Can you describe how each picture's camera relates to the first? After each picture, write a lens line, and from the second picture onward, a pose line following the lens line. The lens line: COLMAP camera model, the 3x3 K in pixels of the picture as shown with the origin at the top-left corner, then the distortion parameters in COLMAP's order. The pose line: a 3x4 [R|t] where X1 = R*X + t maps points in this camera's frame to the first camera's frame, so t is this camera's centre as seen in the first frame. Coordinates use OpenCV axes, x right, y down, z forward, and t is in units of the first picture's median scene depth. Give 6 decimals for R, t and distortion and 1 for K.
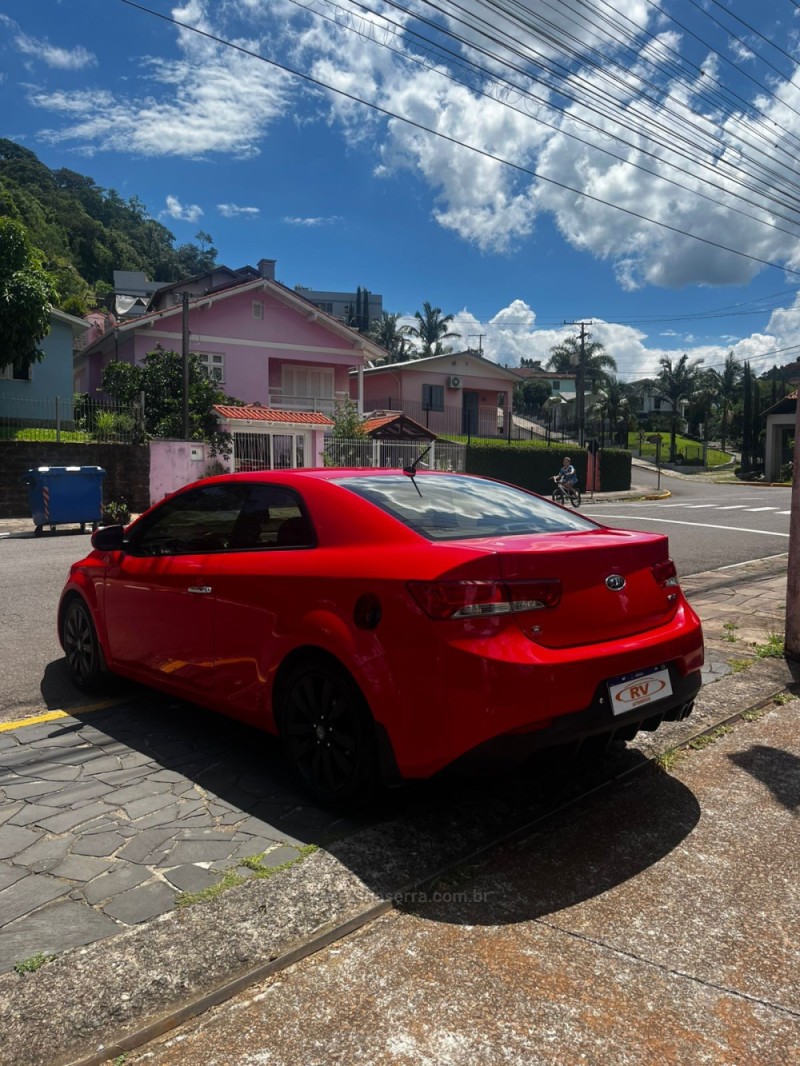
lens RADIAL K [[821.9, 0, 400.0], [0, 821.9, 533.0], [0, 0, 1]] dist [0.084538, -0.135452]
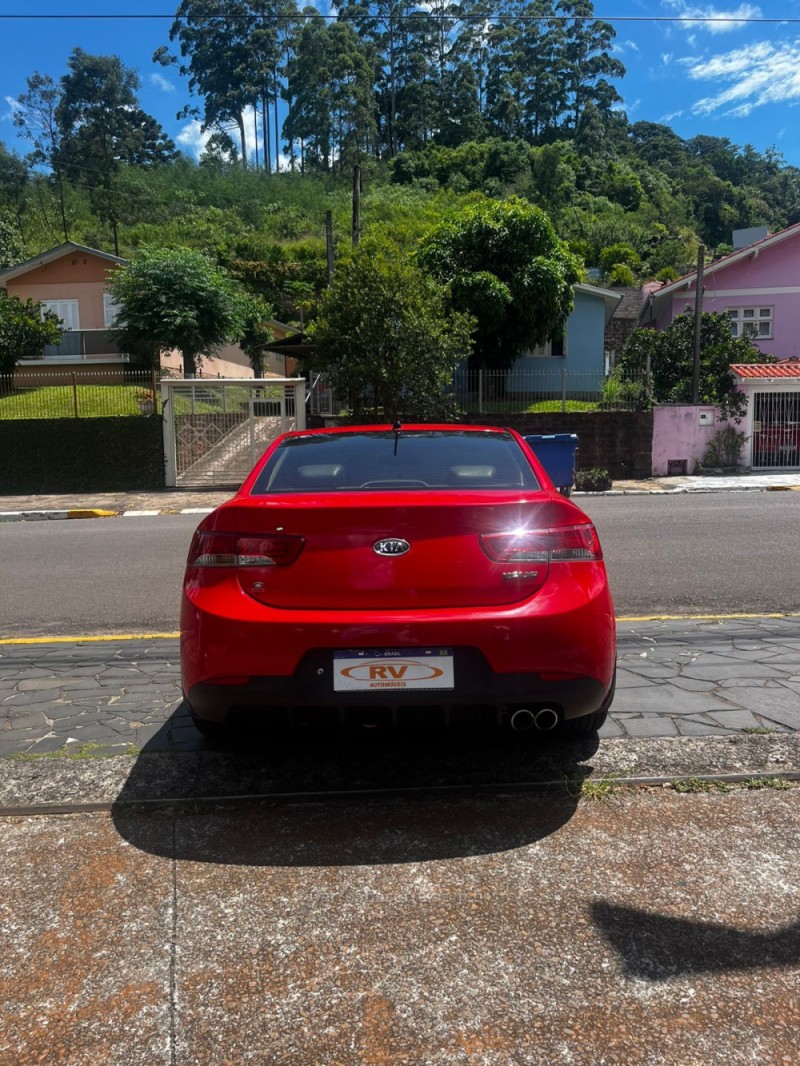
lens RADIAL K [[821.9, 0, 400.0], [0, 821.9, 533.0], [0, 0, 1]] dist [0.084538, -0.135452]
pose [[0.731542, 0.061741, -0.678995, 0.182132], [-0.036816, 0.998016, 0.051084, -0.000167], [0.680802, -0.012372, 0.732363, 0.077534]]
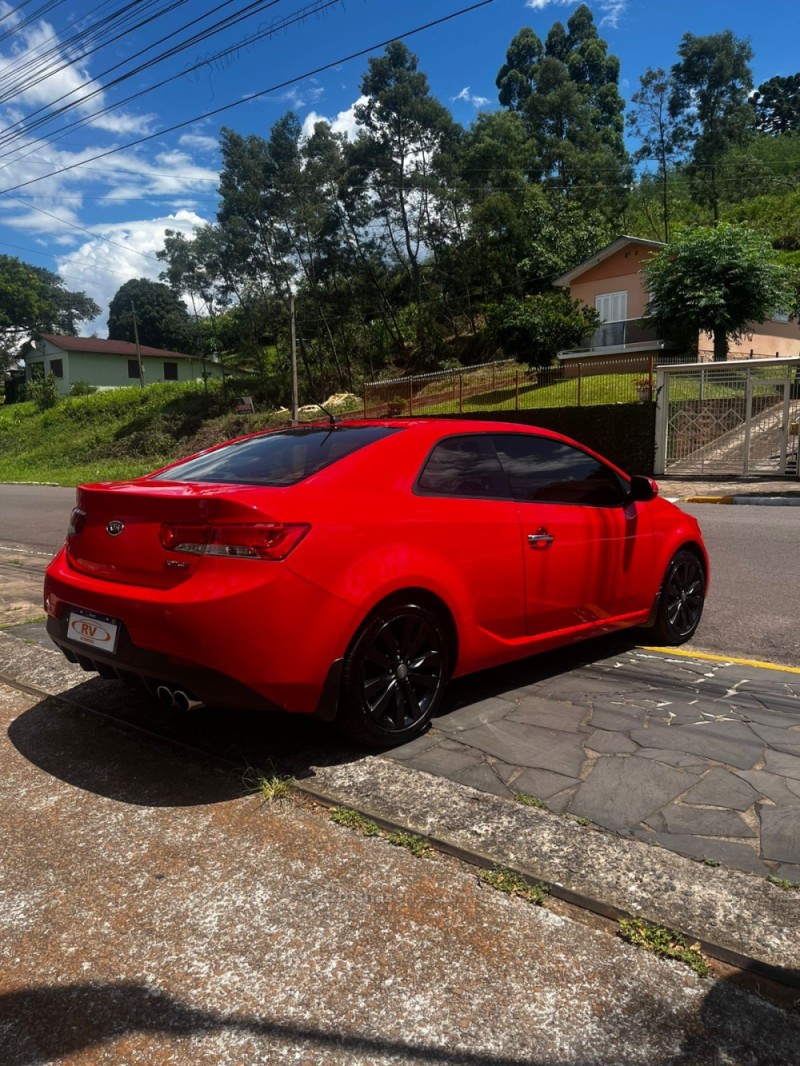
lens RADIAL K [[829.1, 0, 400.0], [0, 829.1, 533.0], [0, 0, 1]] dist [0.064765, -0.105456]
pose [[0.070613, 0.115834, -0.990756, 0.280492], [-0.071231, 0.991285, 0.110819, -0.016027], [0.994957, 0.062747, 0.078248, 0.269727]]
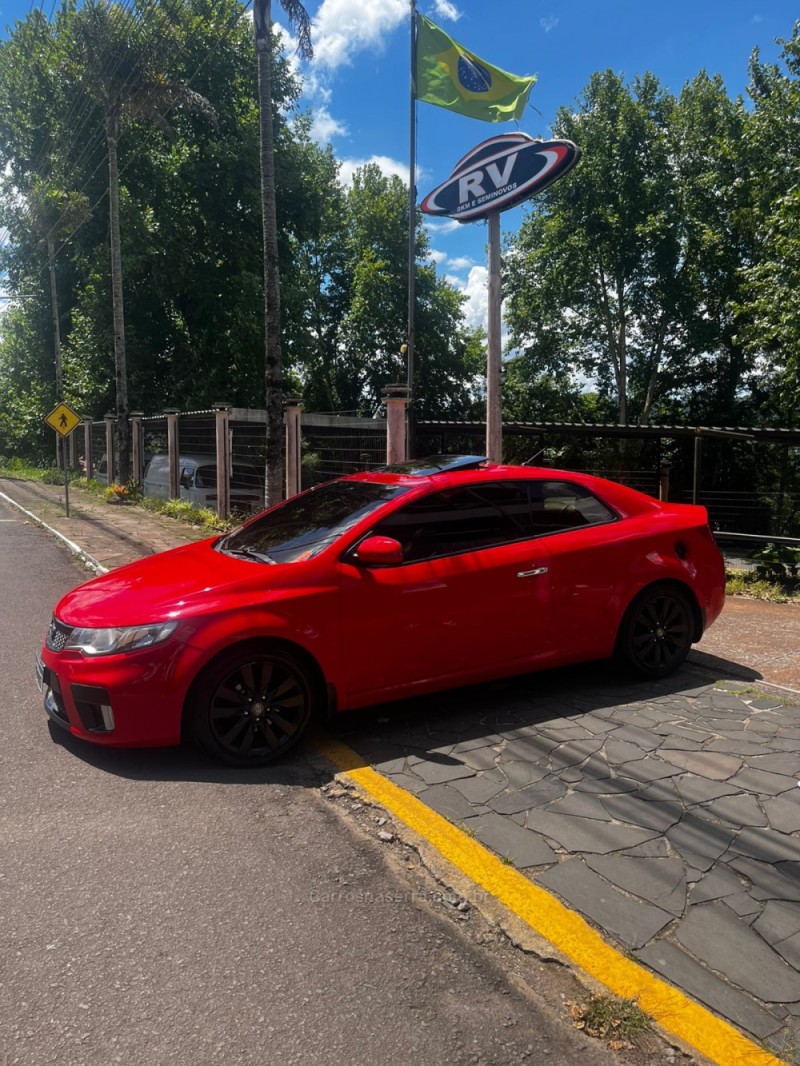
lens RADIAL K [[829.1, 0, 400.0], [0, 829.1, 533.0], [0, 0, 1]] dist [0.064765, -0.105456]
pose [[0.213694, -0.088281, 0.972903, -0.369471], [0.088467, 0.993565, 0.070725, -0.021776], [-0.972887, 0.070957, 0.220129, 0.239085]]
